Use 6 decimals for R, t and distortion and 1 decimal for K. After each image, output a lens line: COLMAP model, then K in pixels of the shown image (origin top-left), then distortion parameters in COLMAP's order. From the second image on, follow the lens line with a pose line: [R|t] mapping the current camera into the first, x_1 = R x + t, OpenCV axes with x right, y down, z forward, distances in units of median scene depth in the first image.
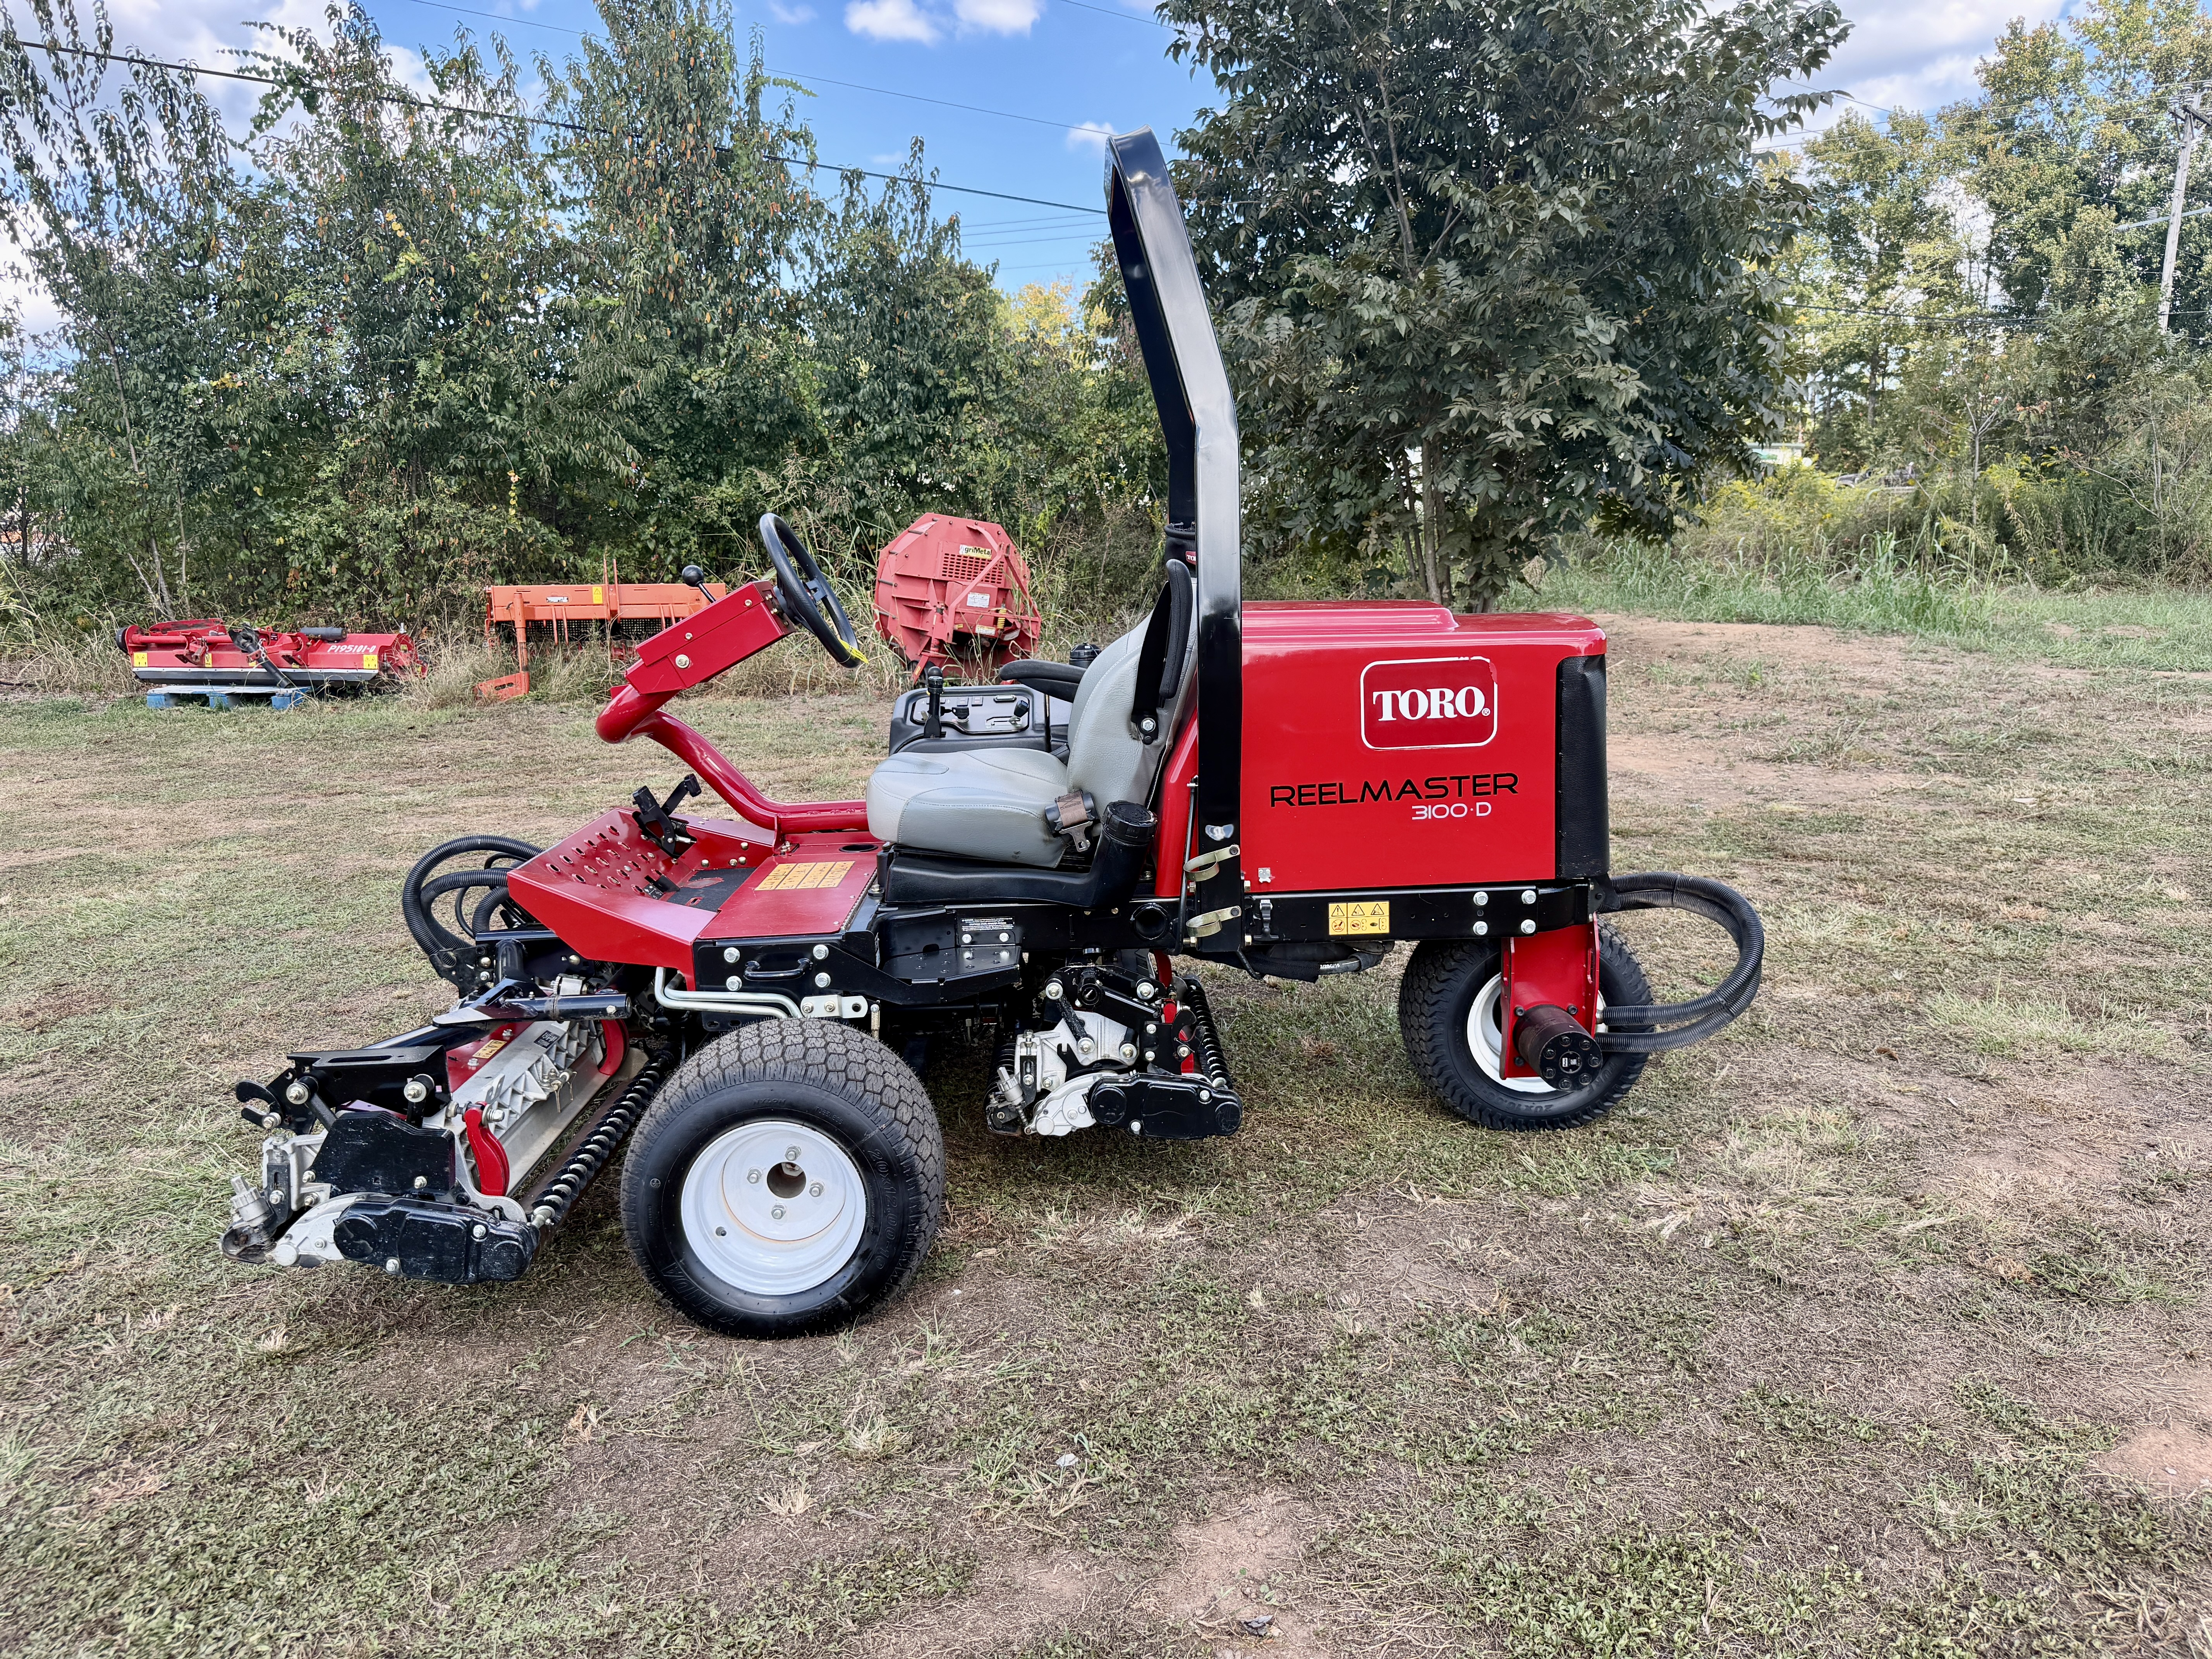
lens RADIAL K [[1519.7, 0, 1119.2], [0, 1519.7, 816.4], [0, 0, 1]] dist [0.002319, -0.003356]
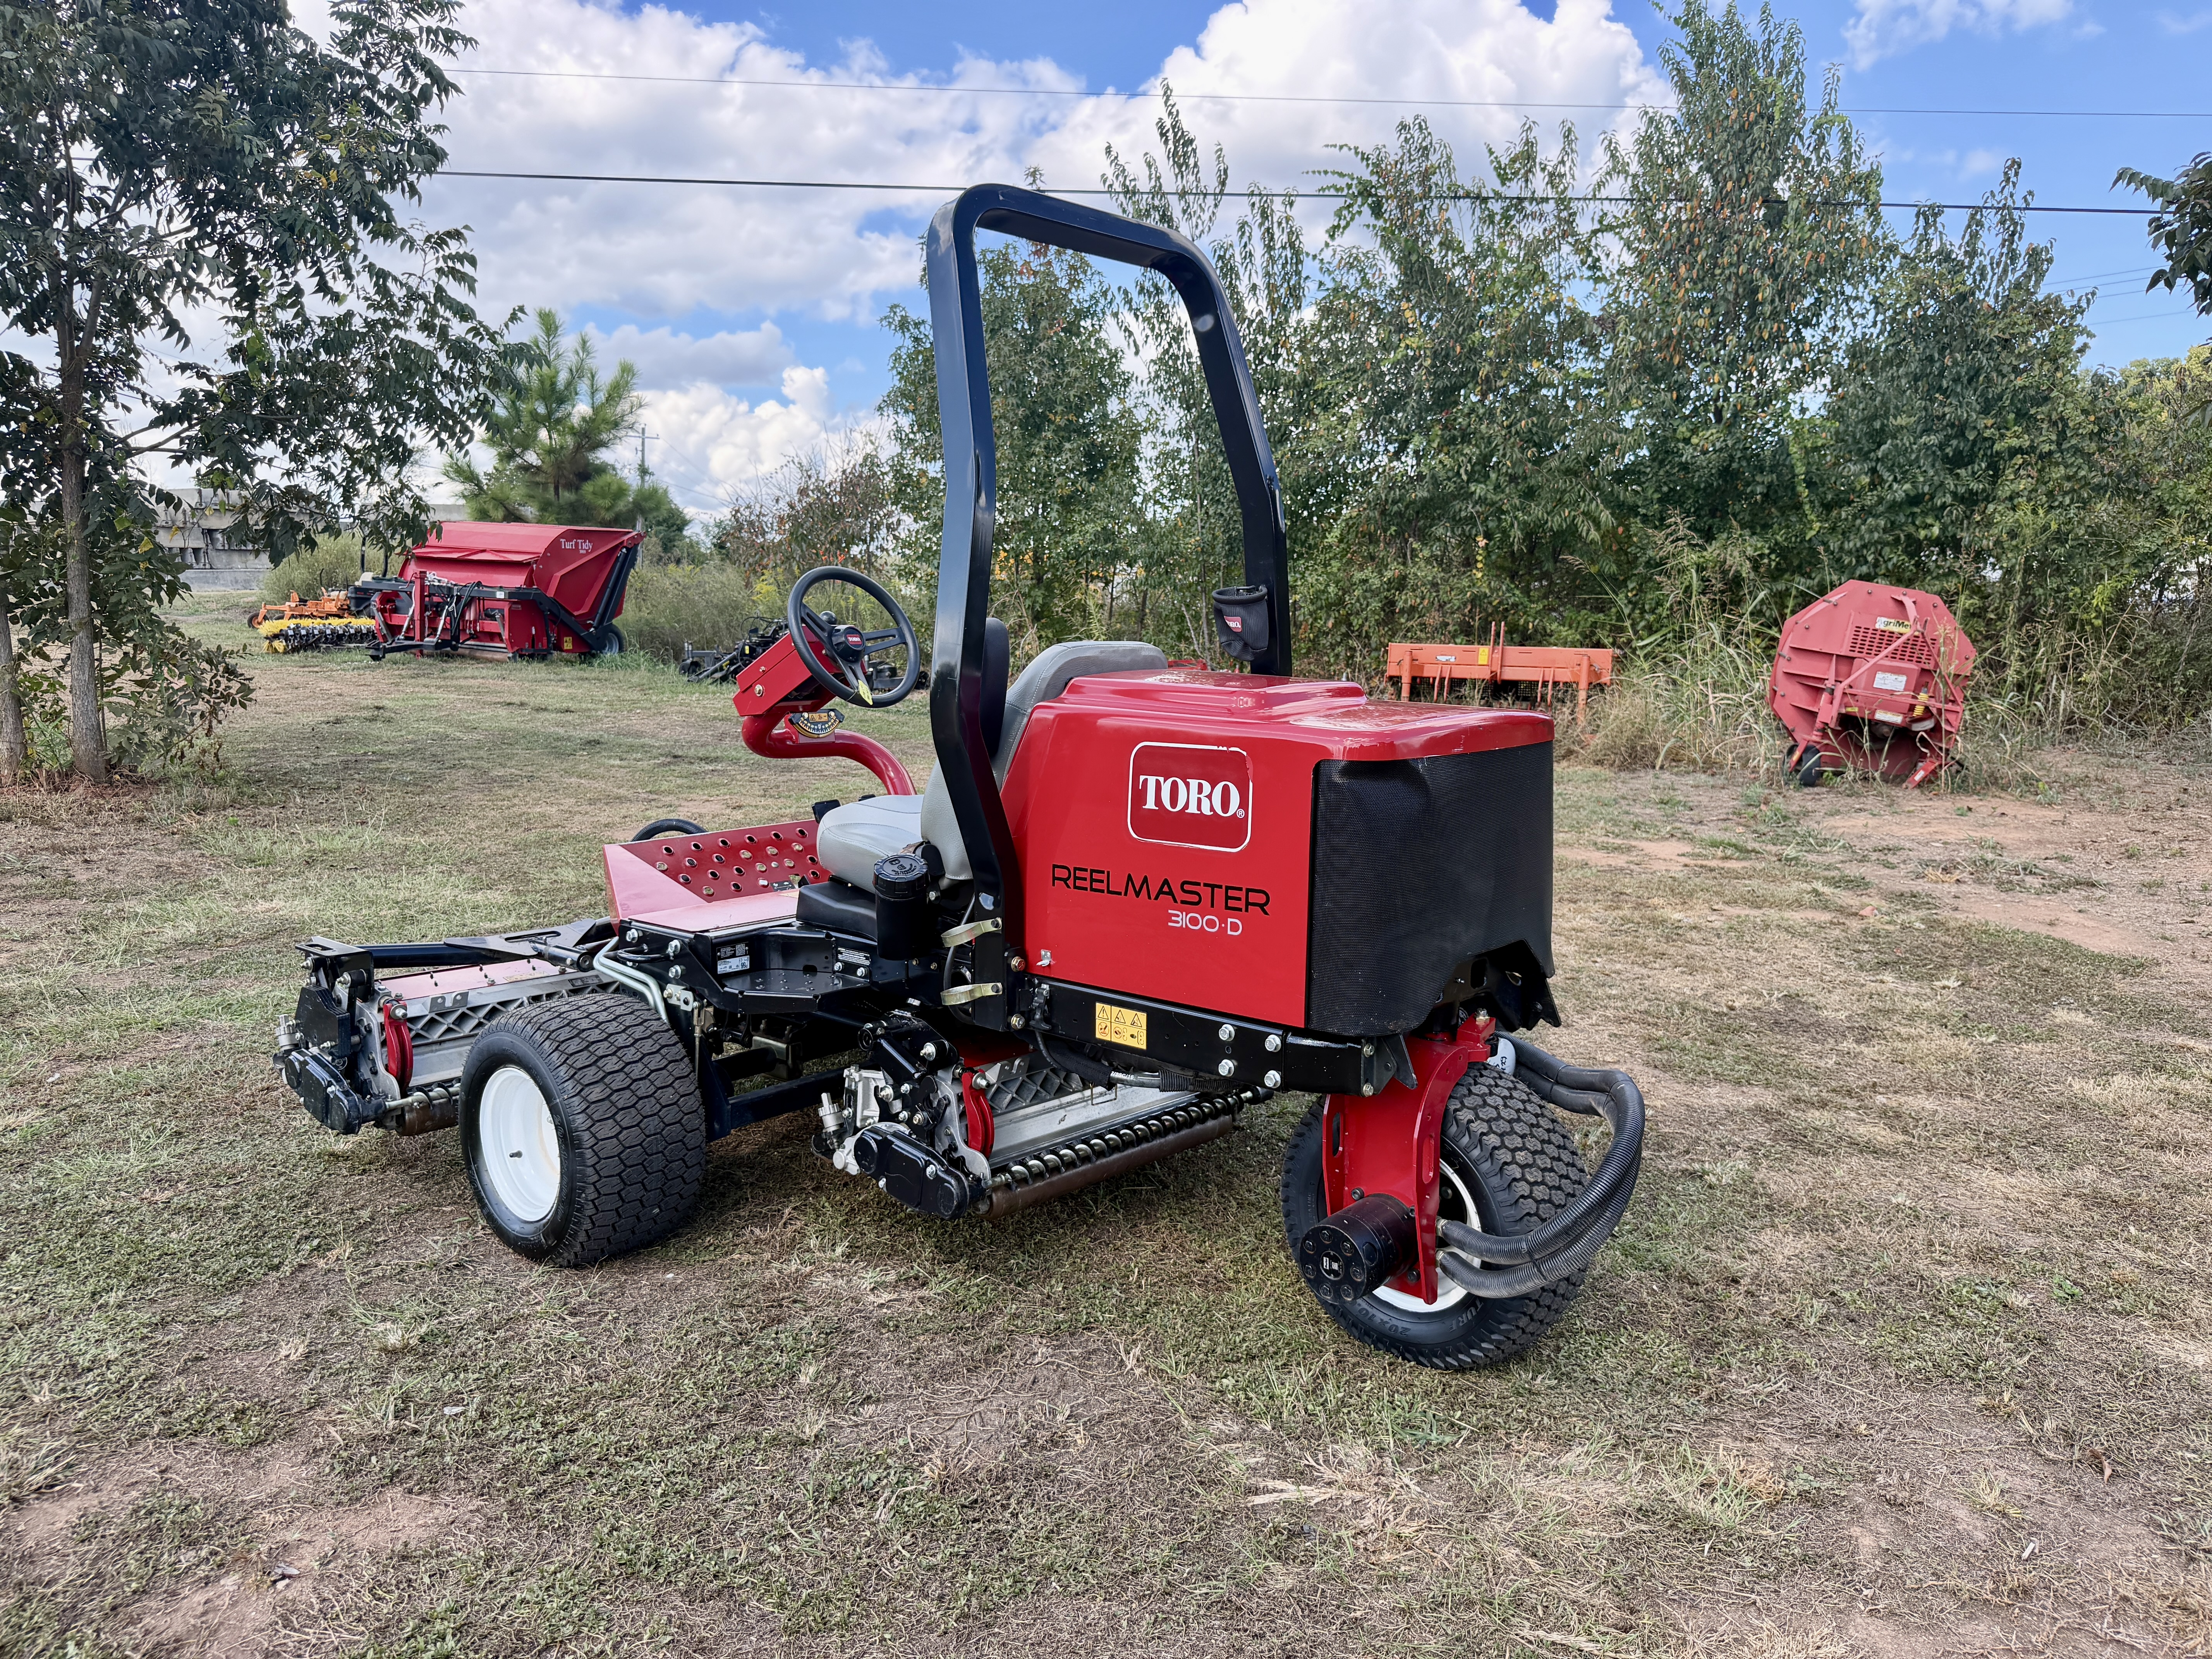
lens RADIAL K [[1568.1, 0, 1207.5], [0, 1568.1, 769.6], [0, 0, 1]] dist [0.008365, 0.001049]
pose [[0.764697, 0.104437, -0.635871, 0.775026], [-0.151026, 0.988341, -0.019297, -0.072483], [0.626442, 0.110790, 0.771554, 0.307265]]
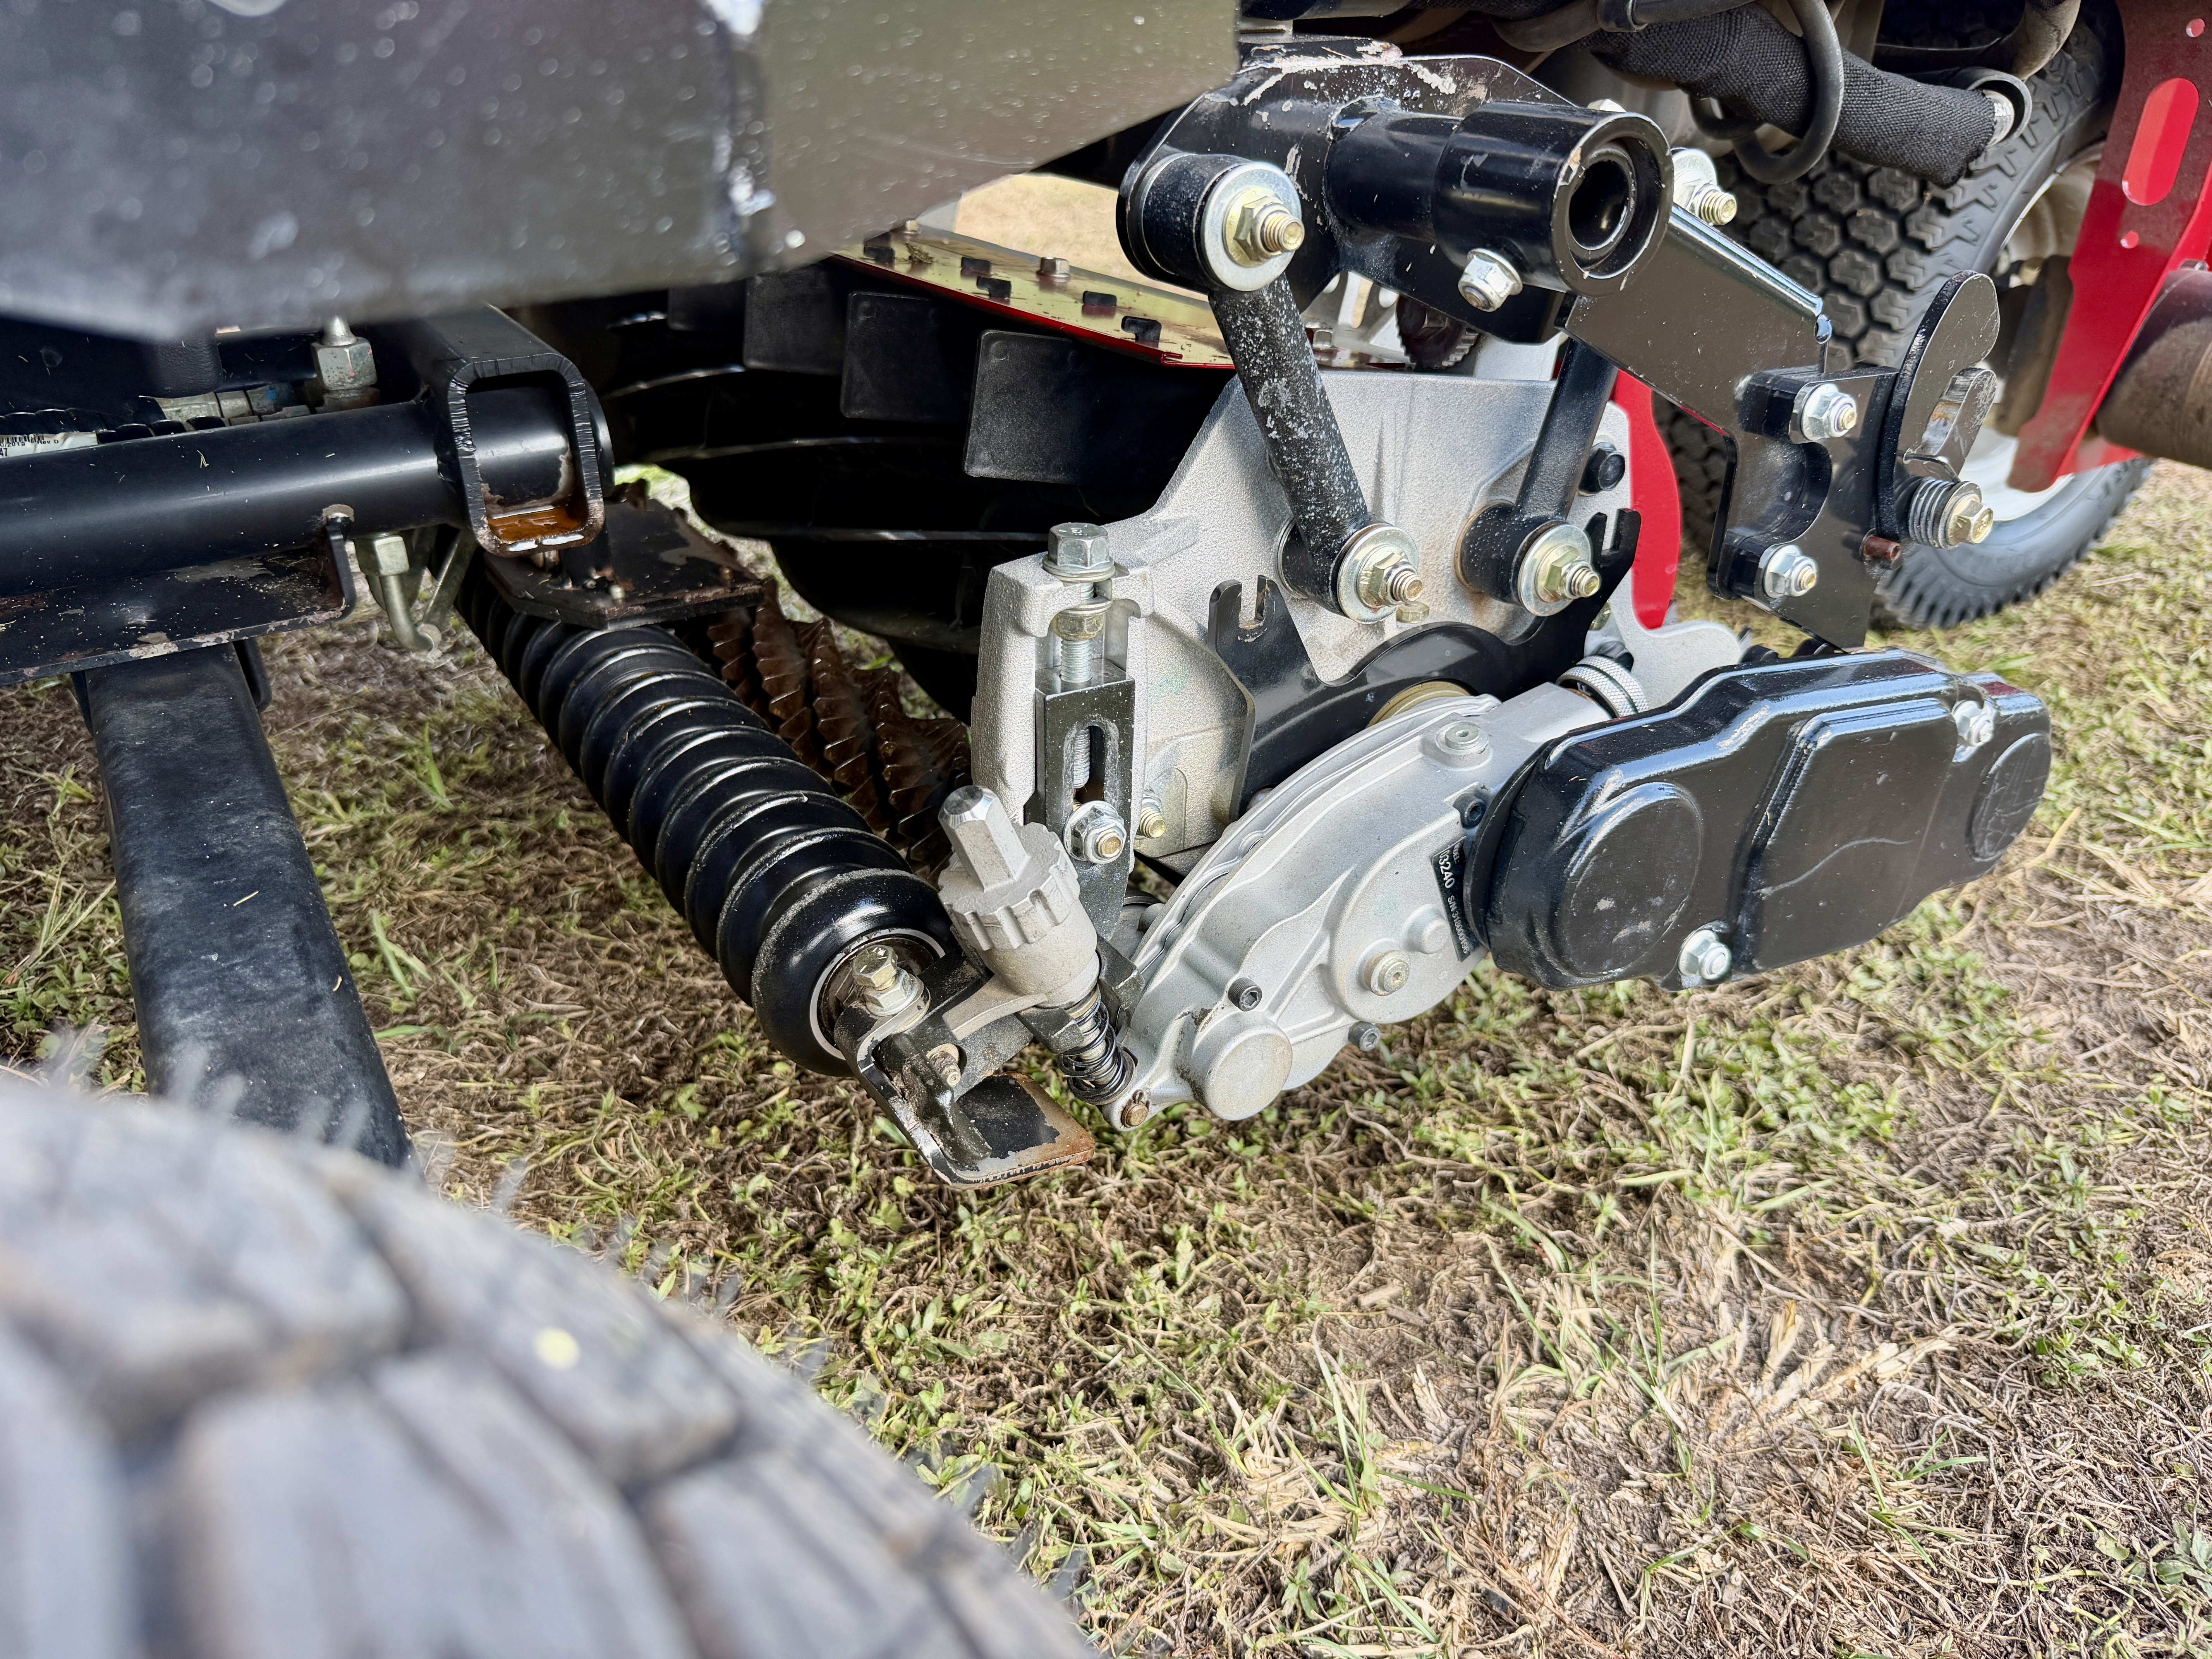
lens RADIAL K [[1511.5, 0, 1106.0], [0, 1511.5, 829.5], [0, 0, 1]] dist [0.008936, -0.001884]
pose [[0.870681, -0.217764, 0.441014, -0.132581], [0.063188, 0.938741, 0.338782, 0.115647], [-0.487772, -0.267104, 0.831104, 0.859562]]
